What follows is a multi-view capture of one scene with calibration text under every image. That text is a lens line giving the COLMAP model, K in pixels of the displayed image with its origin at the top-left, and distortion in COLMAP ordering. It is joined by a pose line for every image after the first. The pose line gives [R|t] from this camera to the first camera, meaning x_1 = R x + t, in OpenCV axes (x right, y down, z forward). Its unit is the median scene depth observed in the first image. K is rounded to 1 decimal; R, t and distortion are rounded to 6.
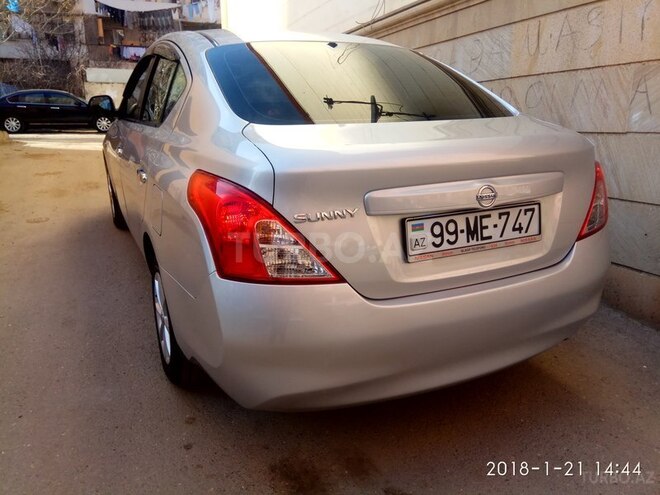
lens RADIAL K [[521.6, 0, 330.0], [0, 521.6, 247.5], [0, 0, 1]] dist [0.009938, -0.008787]
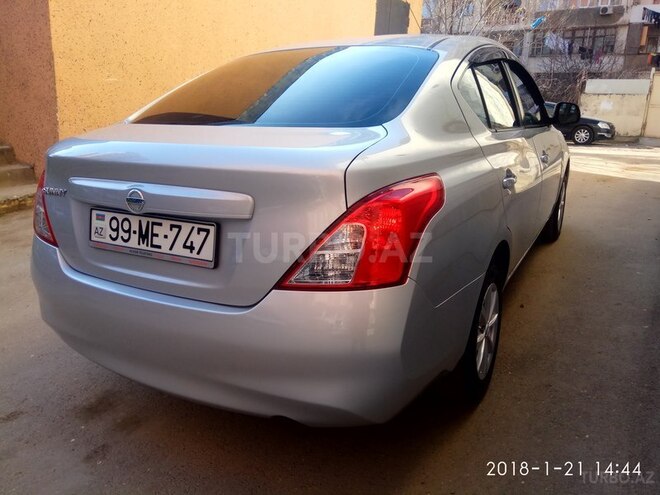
lens RADIAL K [[521.6, 0, 330.0], [0, 521.6, 247.5], [0, 0, 1]] dist [0.009938, -0.008787]
pose [[0.567147, 0.215713, -0.794866, 1.234251], [-0.233158, 0.967664, 0.096247, -0.181525], [0.789925, 0.130743, 0.599103, 0.669783]]
